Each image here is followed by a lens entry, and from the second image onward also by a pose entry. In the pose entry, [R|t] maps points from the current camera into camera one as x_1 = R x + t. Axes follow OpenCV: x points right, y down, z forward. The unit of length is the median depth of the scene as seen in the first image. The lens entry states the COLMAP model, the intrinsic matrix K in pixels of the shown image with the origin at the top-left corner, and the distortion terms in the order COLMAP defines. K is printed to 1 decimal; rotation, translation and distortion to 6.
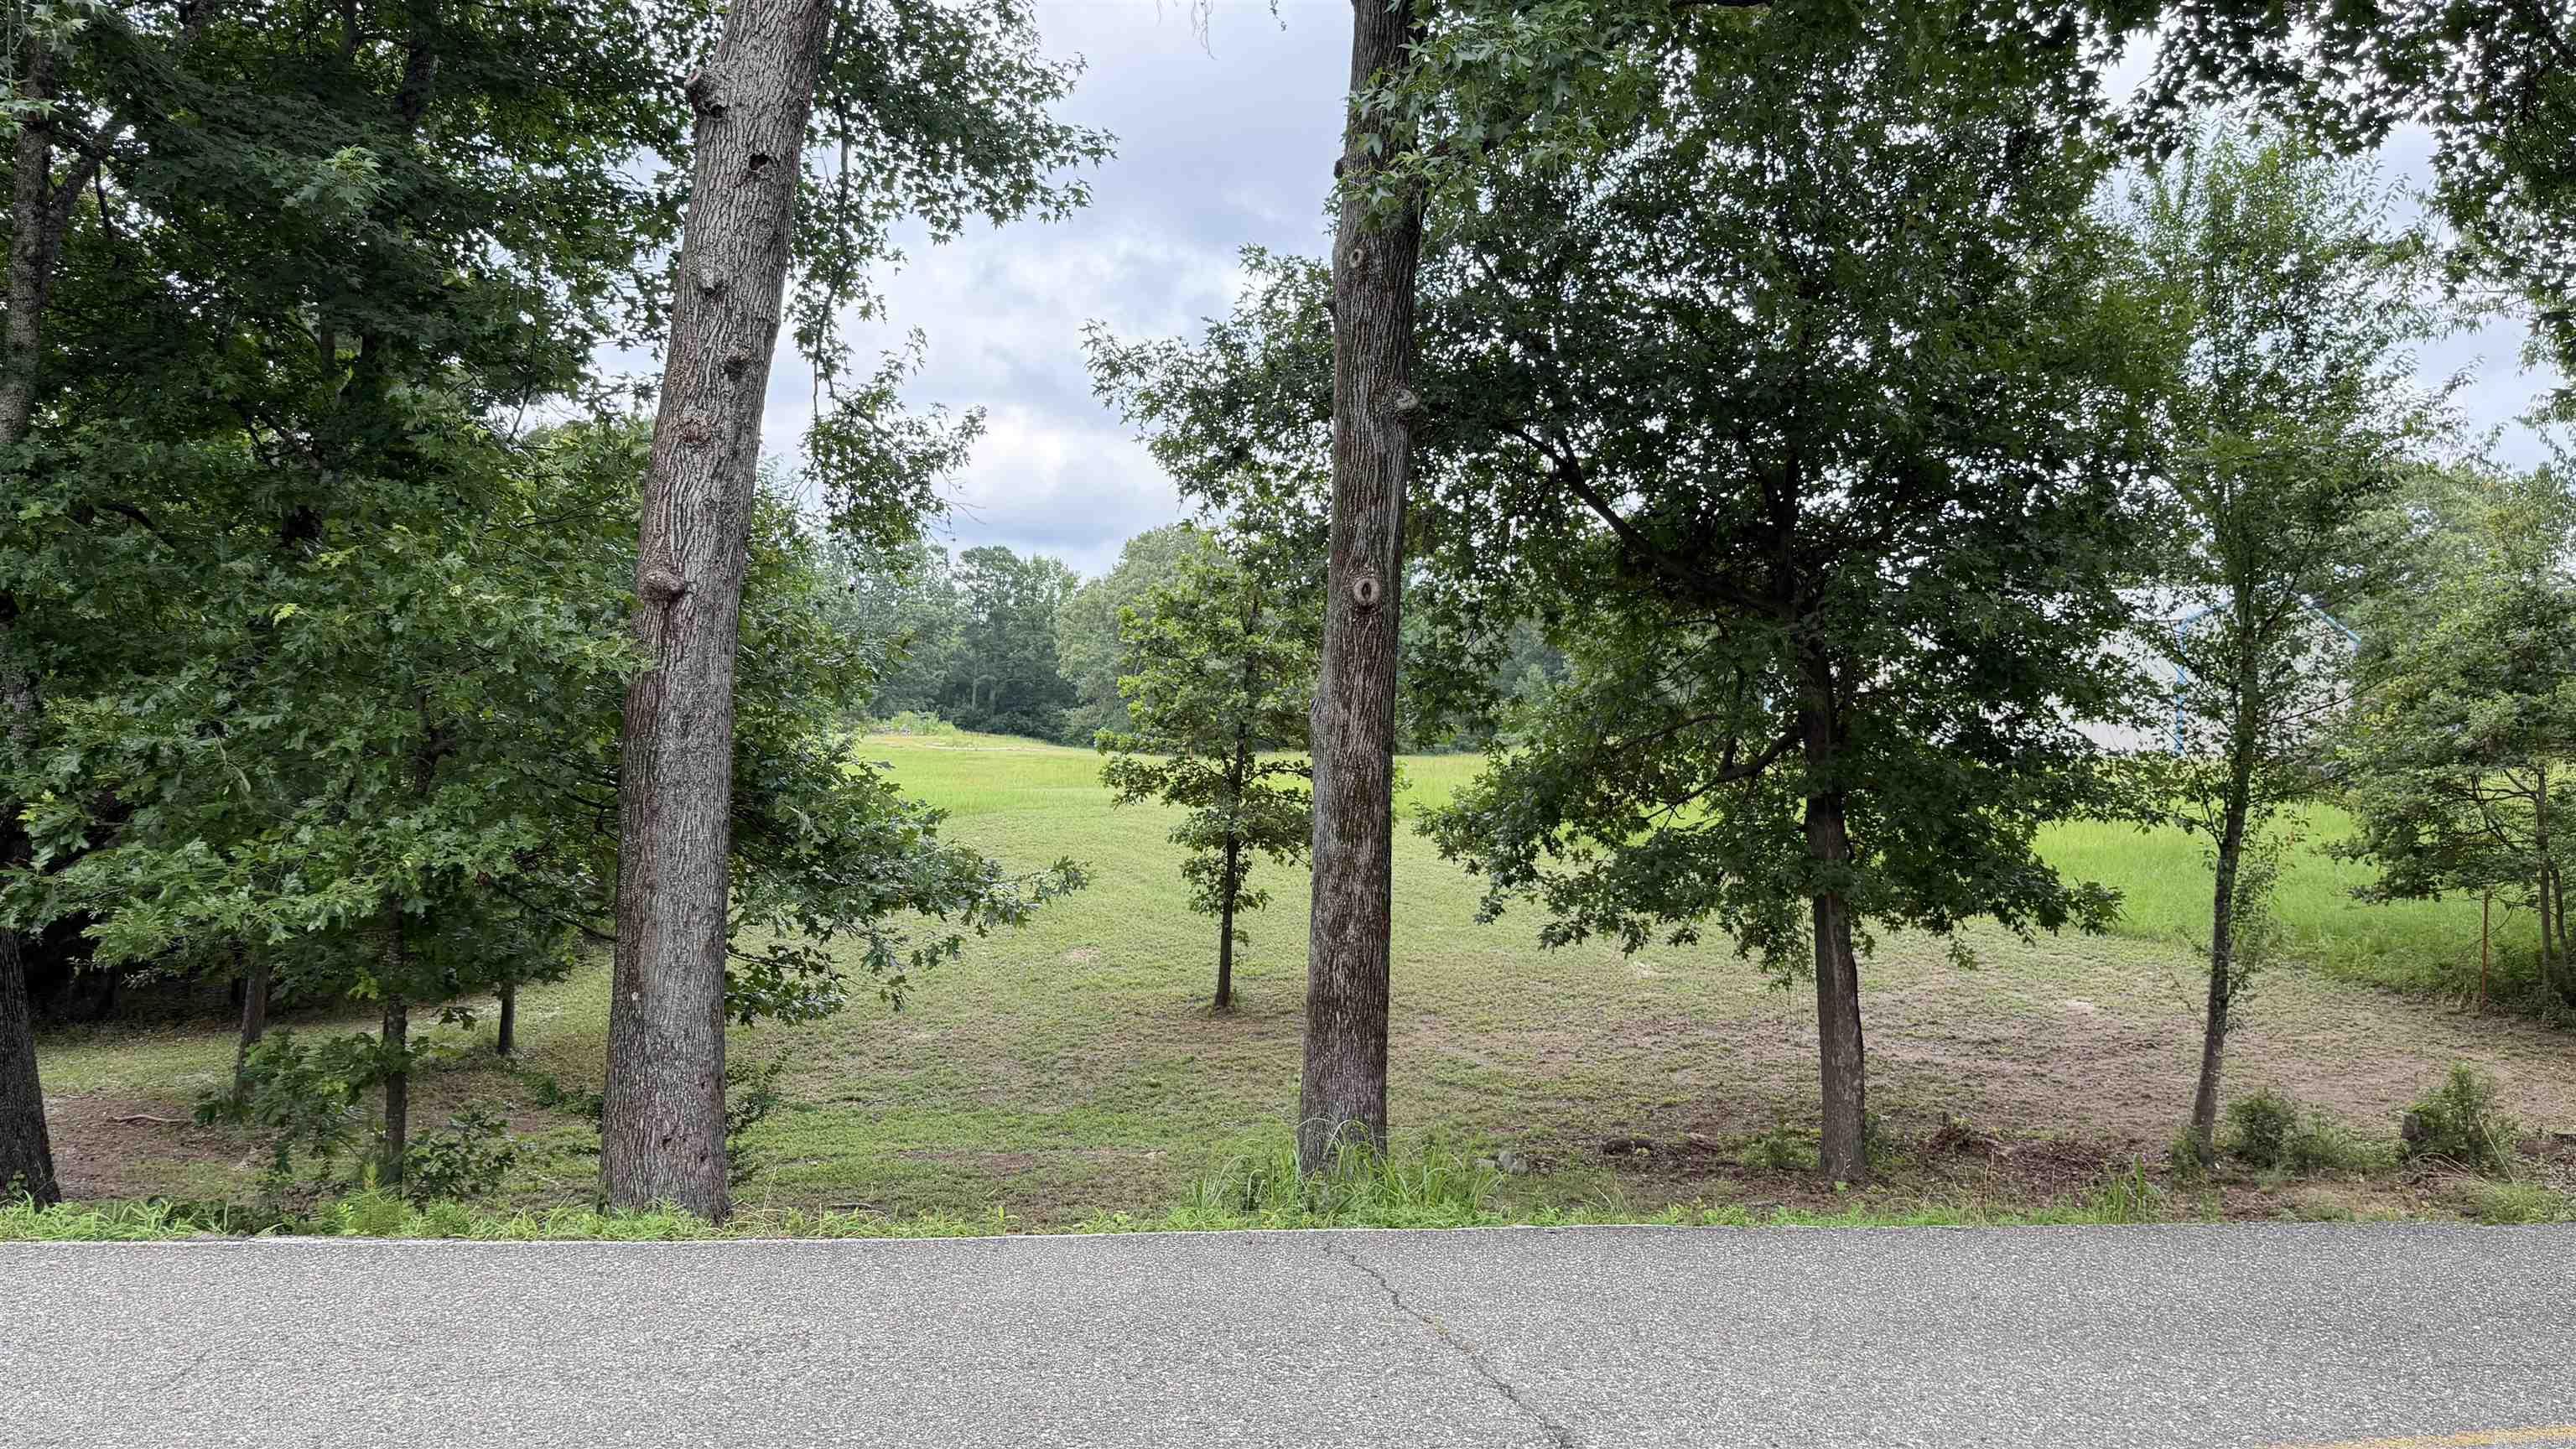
lens RADIAL K [[1830.2, 0, 1283.0], [0, 1830.2, 722.9], [0, 0, 1]] dist [0.044539, -0.060060]
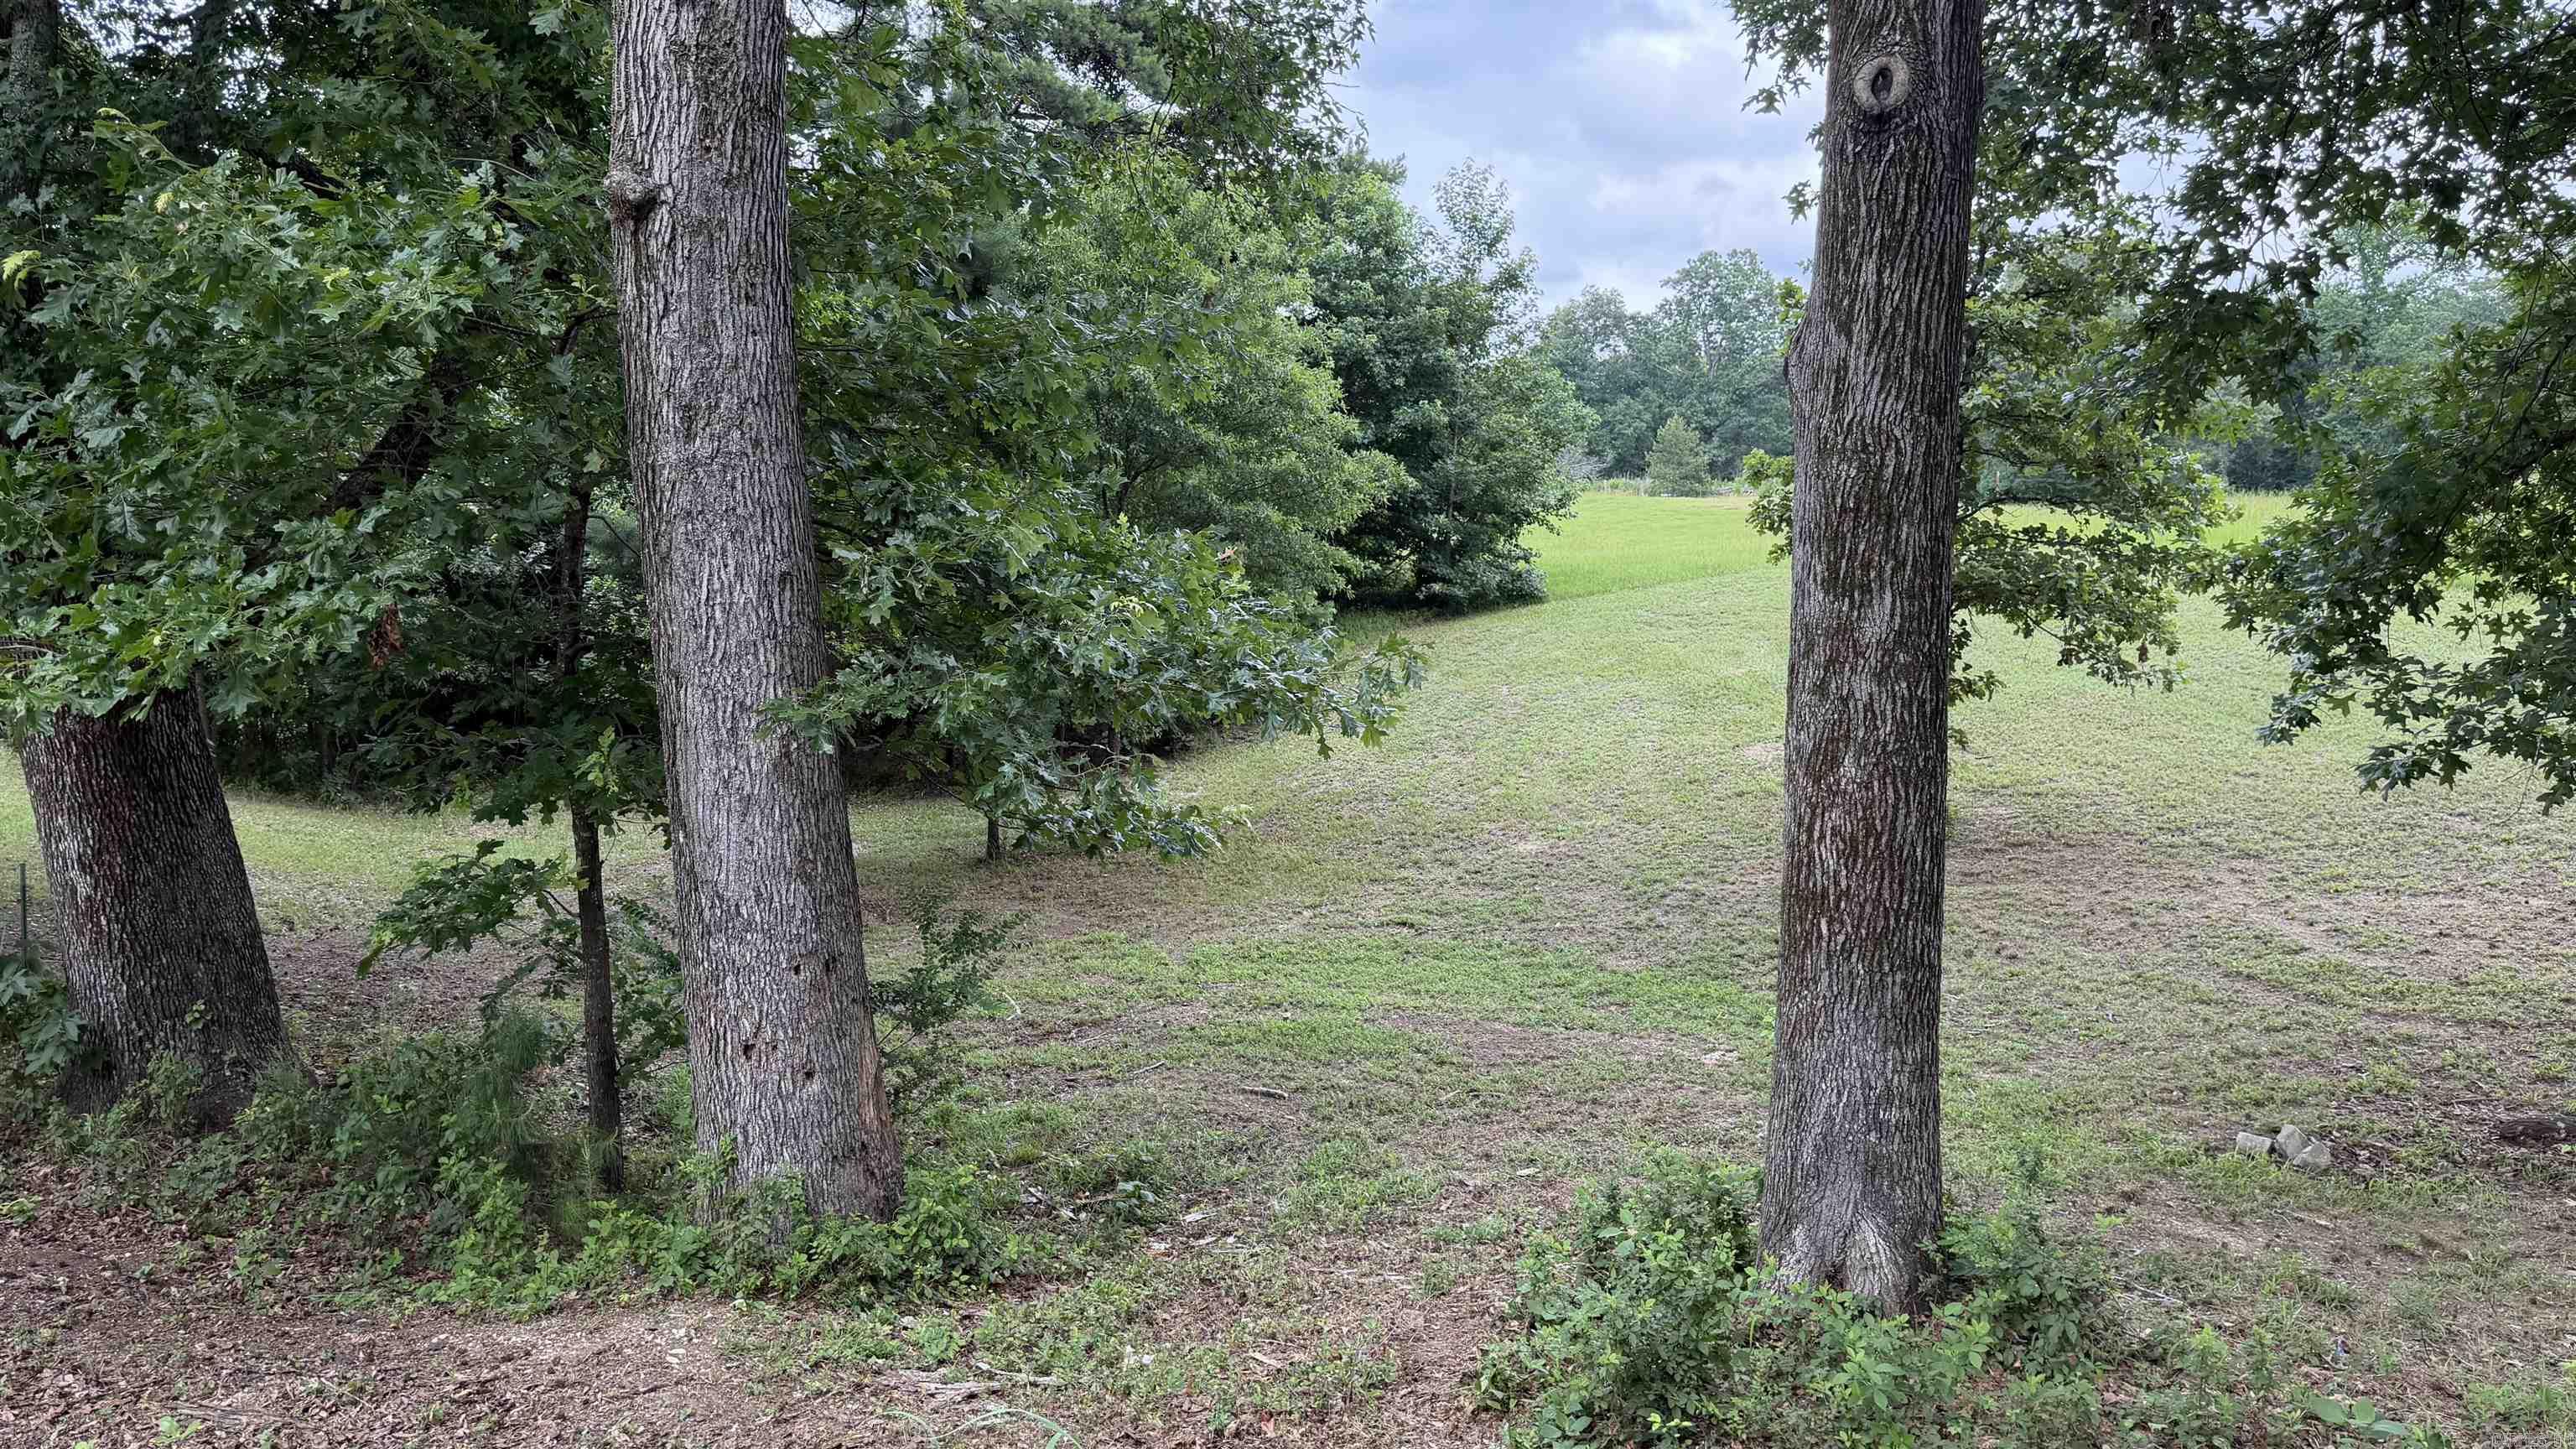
lens RADIAL K [[1830.2, 0, 1259.3], [0, 1830.2, 739.9], [0, 0, 1]] dist [0.044539, -0.060060]
pose [[0.888131, 0.026032, -0.458853, 0.096447], [0.036393, 0.991276, 0.126679, 0.024958], [0.458147, -0.129206, 0.879435, 0.350781]]
